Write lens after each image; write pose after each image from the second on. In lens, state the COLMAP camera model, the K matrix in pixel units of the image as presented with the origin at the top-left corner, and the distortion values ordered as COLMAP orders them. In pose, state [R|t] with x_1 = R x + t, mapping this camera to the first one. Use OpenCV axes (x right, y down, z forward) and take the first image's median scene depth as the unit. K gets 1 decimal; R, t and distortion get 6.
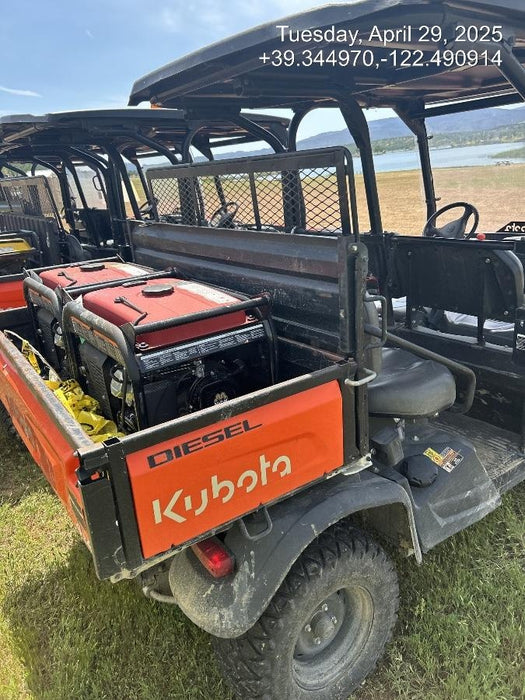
lens RADIAL K [[535.3, 0, 262.5], [0, 535.3, 350.0], [0, 0, 1]] dist [0.038537, -0.000527]
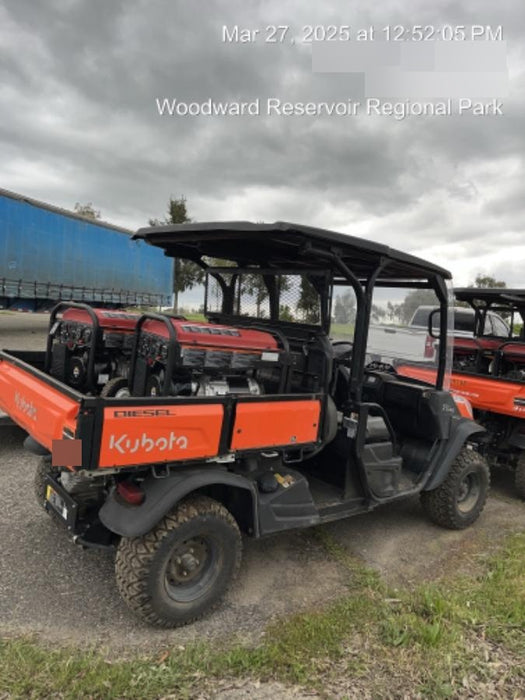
lens RADIAL K [[535.3, 0, 262.5], [0, 535.3, 350.0], [0, 0, 1]] dist [0.038537, -0.000527]
pose [[0.979728, 0.189153, 0.065981, 0.119198], [-0.167839, 0.954844, -0.245158, 0.303177], [-0.109374, 0.229114, 0.967235, -0.827043]]
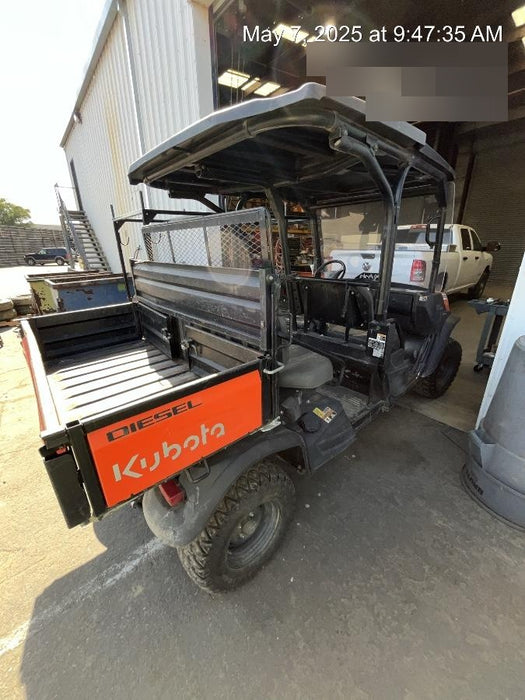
lens RADIAL K [[283.1, 0, 262.5], [0, 283.1, 350.0], [0, 0, 1]] dist [-0.018759, -0.000009]
pose [[0.992927, 0.014310, 0.117864, 0.060036], [-0.018794, 0.999138, 0.037014, -0.026067], [-0.117232, -0.038967, 0.992340, 0.237242]]
